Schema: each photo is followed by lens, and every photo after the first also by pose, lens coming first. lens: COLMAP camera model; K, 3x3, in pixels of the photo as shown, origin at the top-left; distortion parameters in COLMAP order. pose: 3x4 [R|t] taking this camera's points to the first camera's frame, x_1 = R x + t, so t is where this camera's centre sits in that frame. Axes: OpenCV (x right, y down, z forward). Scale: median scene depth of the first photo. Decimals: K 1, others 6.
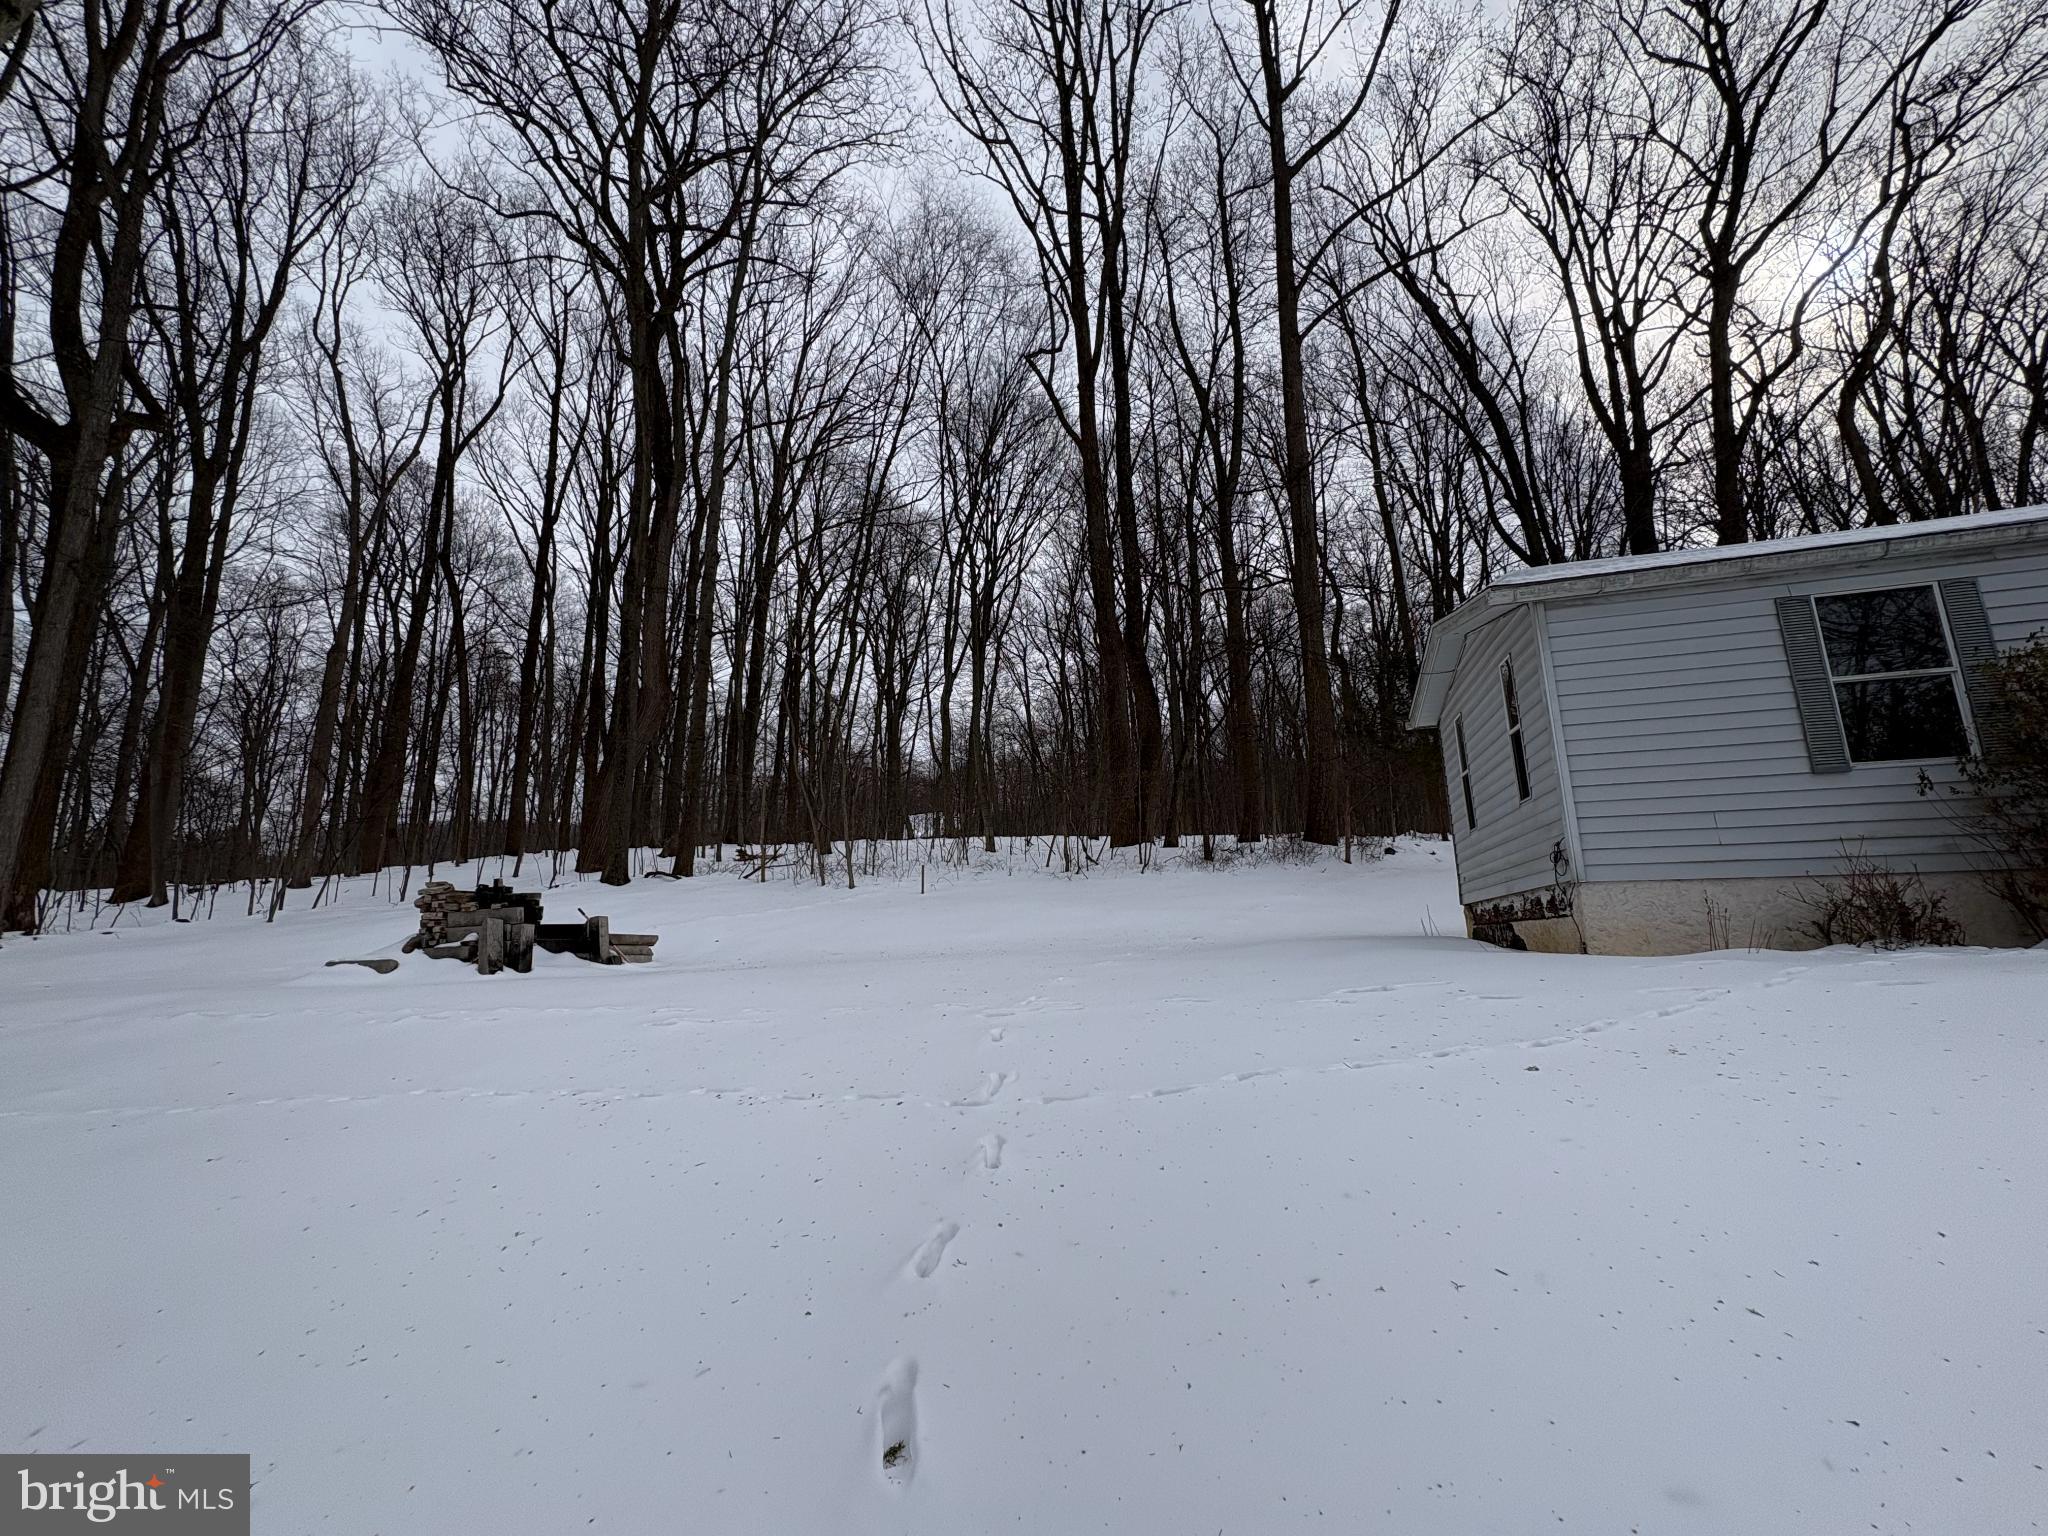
lens RADIAL K [[819.5, 0, 1022.1], [0, 819.5, 768.3], [0, 0, 1]] dist [0.000763, 0.002394]
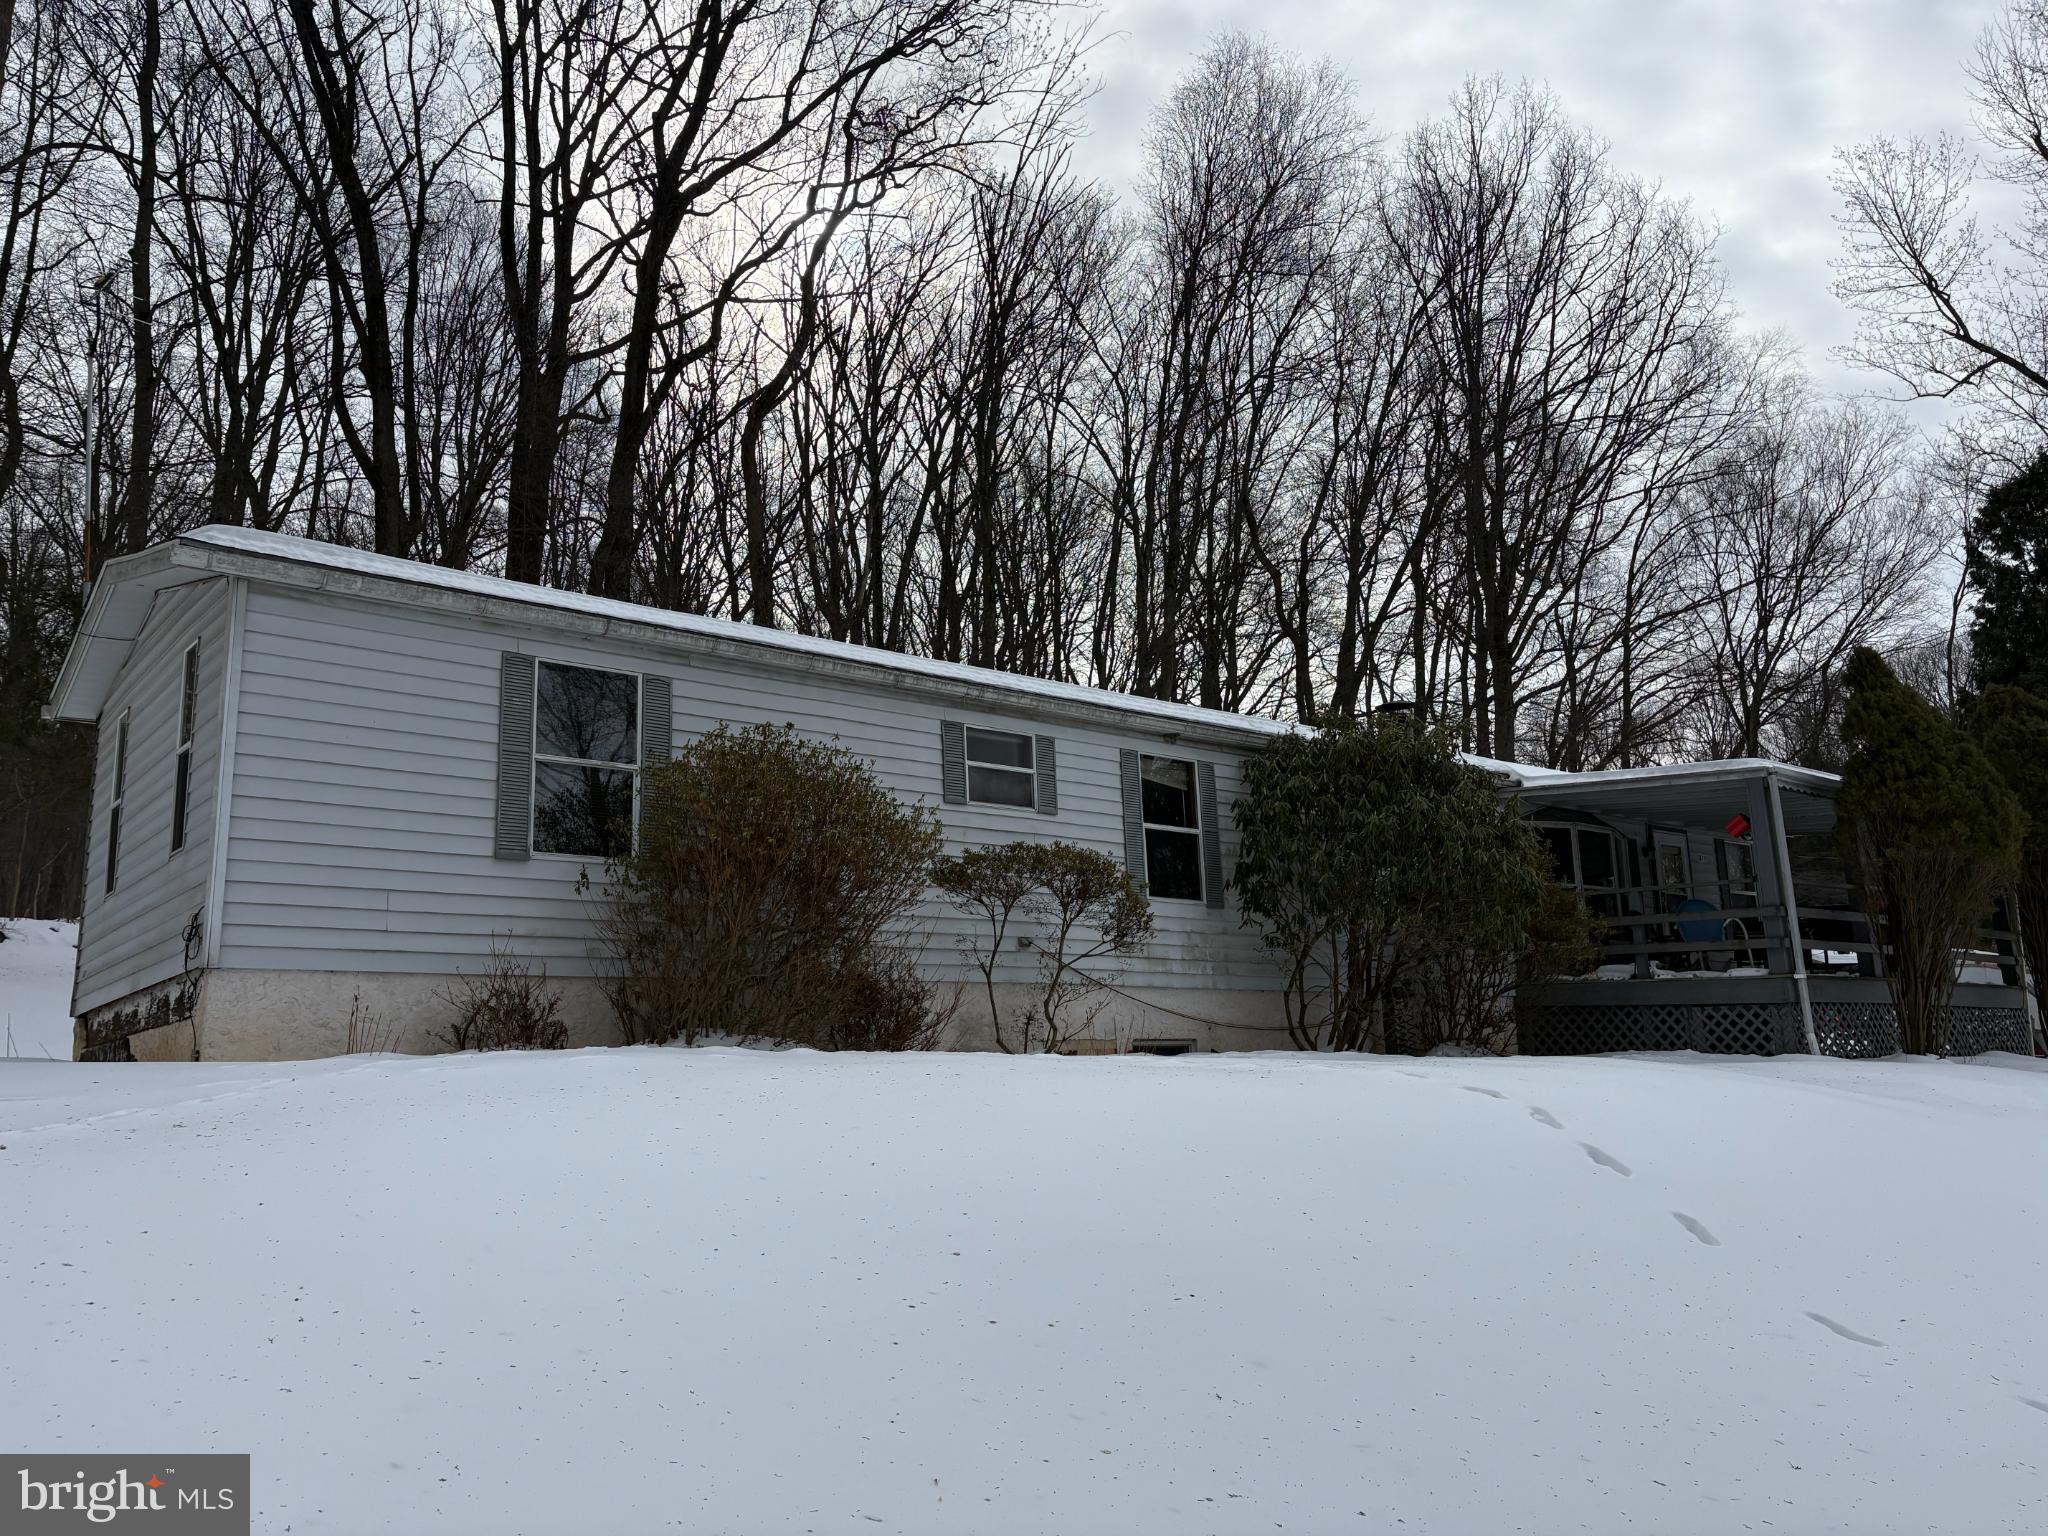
lens RADIAL K [[1556.7, 0, 1023.0], [0, 1556.7, 760.6], [0, 0, 1]] dist [0.058210, -0.052934]
pose [[0.557727, 0.176396, 0.811064, -0.051205], [-0.150102, 0.982481, -0.110459, 0.002443], [-0.816339, -0.060136, 0.574434, -0.228953]]
